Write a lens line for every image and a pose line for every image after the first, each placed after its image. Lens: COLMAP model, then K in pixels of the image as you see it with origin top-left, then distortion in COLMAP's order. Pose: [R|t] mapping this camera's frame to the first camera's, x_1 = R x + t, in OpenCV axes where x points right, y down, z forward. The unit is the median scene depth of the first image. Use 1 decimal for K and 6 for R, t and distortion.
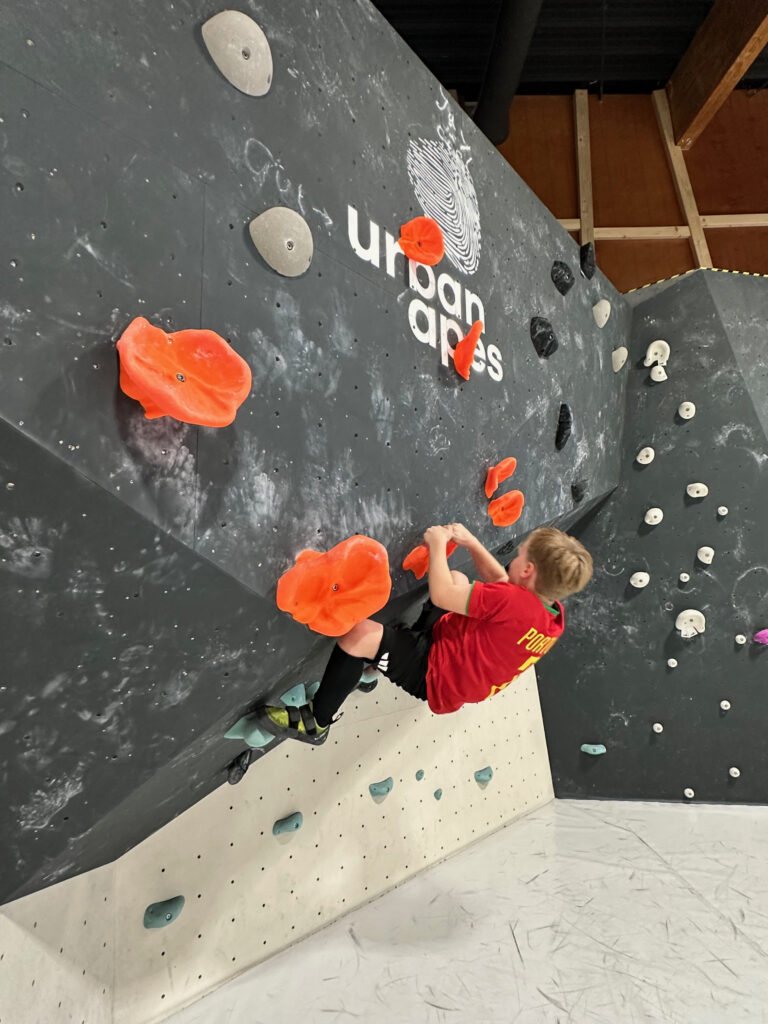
lens RADIAL K [[547.4, 0, 381.9], [0, 547.4, 513.1], [0, 0, 1]] dist [-0.001391, 0.000669]
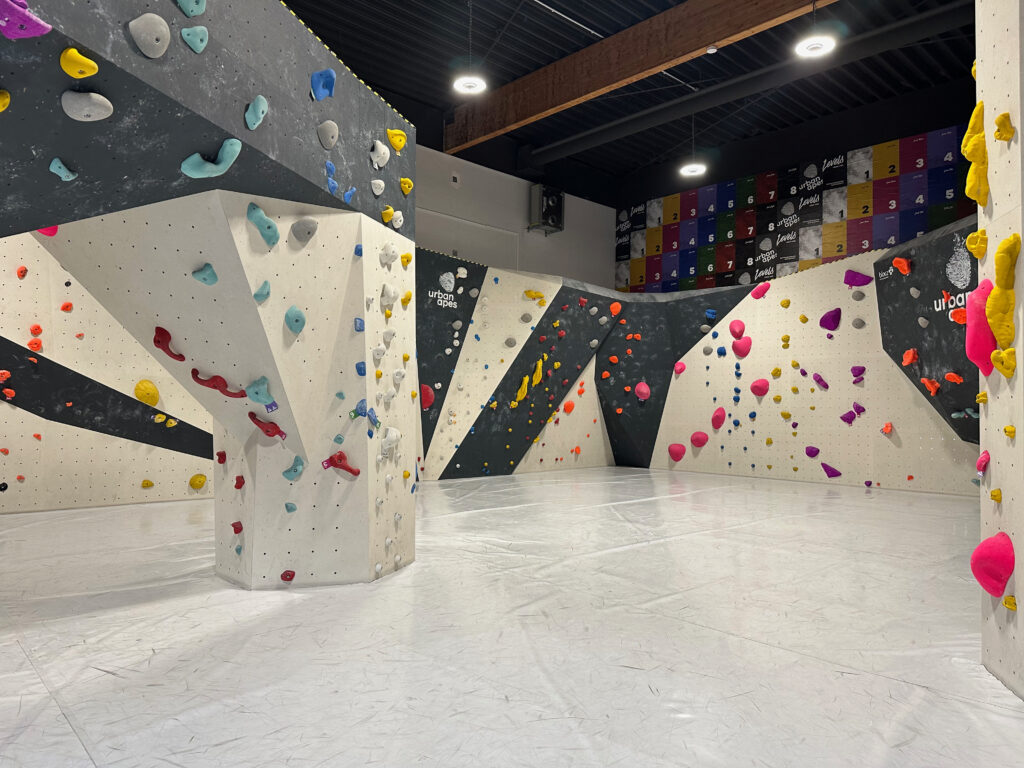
lens RADIAL K [[712.6, 0, 511.4], [0, 712.6, 383.9], [0, 0, 1]] dist [-0.001203, -0.000431]
pose [[-0.753996, 0.033413, -0.656029, 4.805353], [0.141460, 0.983532, -0.112492, 0.196705], [0.641467, -0.177621, -0.746305, 2.274120]]
